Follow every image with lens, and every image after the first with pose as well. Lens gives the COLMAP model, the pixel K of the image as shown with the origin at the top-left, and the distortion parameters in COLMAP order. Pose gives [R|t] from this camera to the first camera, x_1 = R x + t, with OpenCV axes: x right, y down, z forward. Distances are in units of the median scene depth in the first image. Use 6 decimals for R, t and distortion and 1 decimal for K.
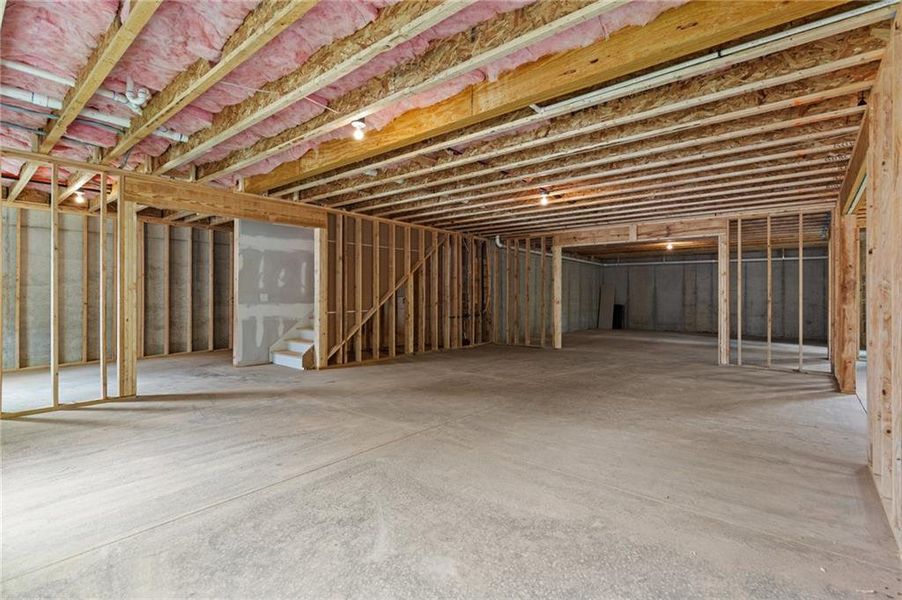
lens RADIAL K [[418.6, 0, 449.2], [0, 418.6, 292.8], [0, 0, 1]] dist [0.002449, -0.000160]
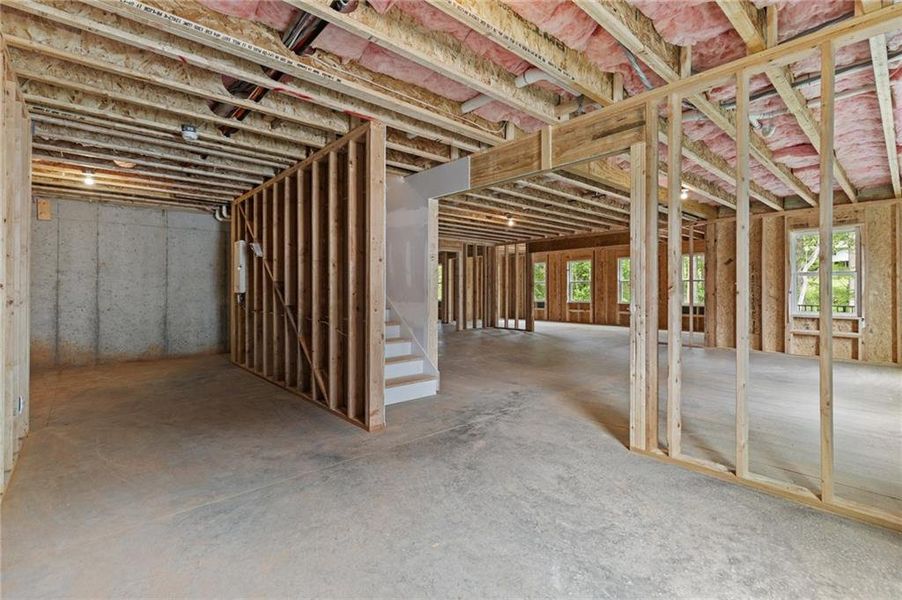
lens RADIAL K [[412.9, 0, 453.9], [0, 412.9, 284.5], [0, 0, 1]] dist [0.001991, 0.000890]
pose [[0.139865, 0.007631, 0.990141, -2.030690], [-0.004813, 0.999964, -0.007026, 0.001236], [-0.990159, -0.003783, 0.139897, 1.701502]]
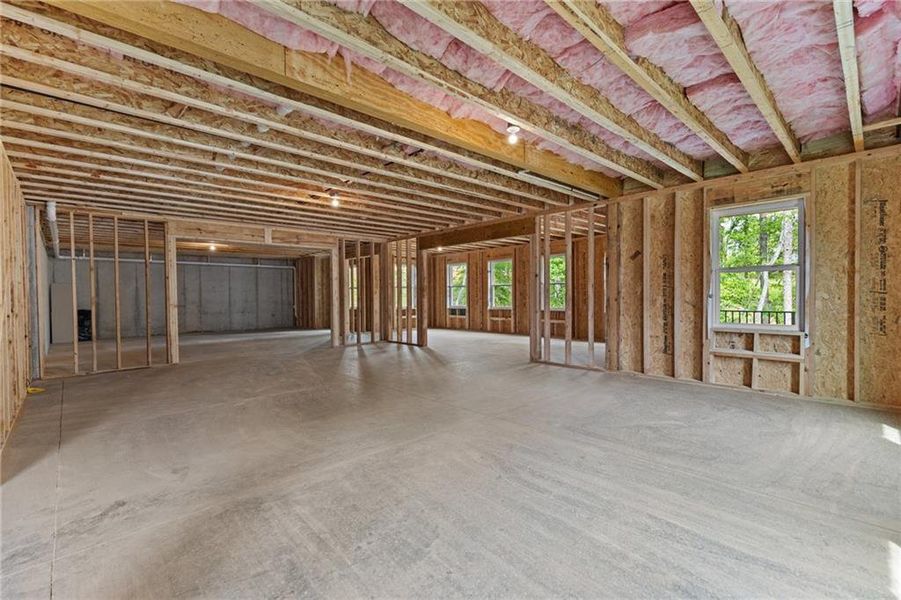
lens RADIAL K [[405.7, 0, 451.8], [0, 405.7, 298.8], [0, 0, 1]] dist [0.003782, 0.000315]
pose [[0.110896, -0.016909, 0.993688, -1.241386], [0.005104, 0.999852, 0.016445, -0.001230], [-0.993819, 0.003248, 0.110966, 1.045028]]
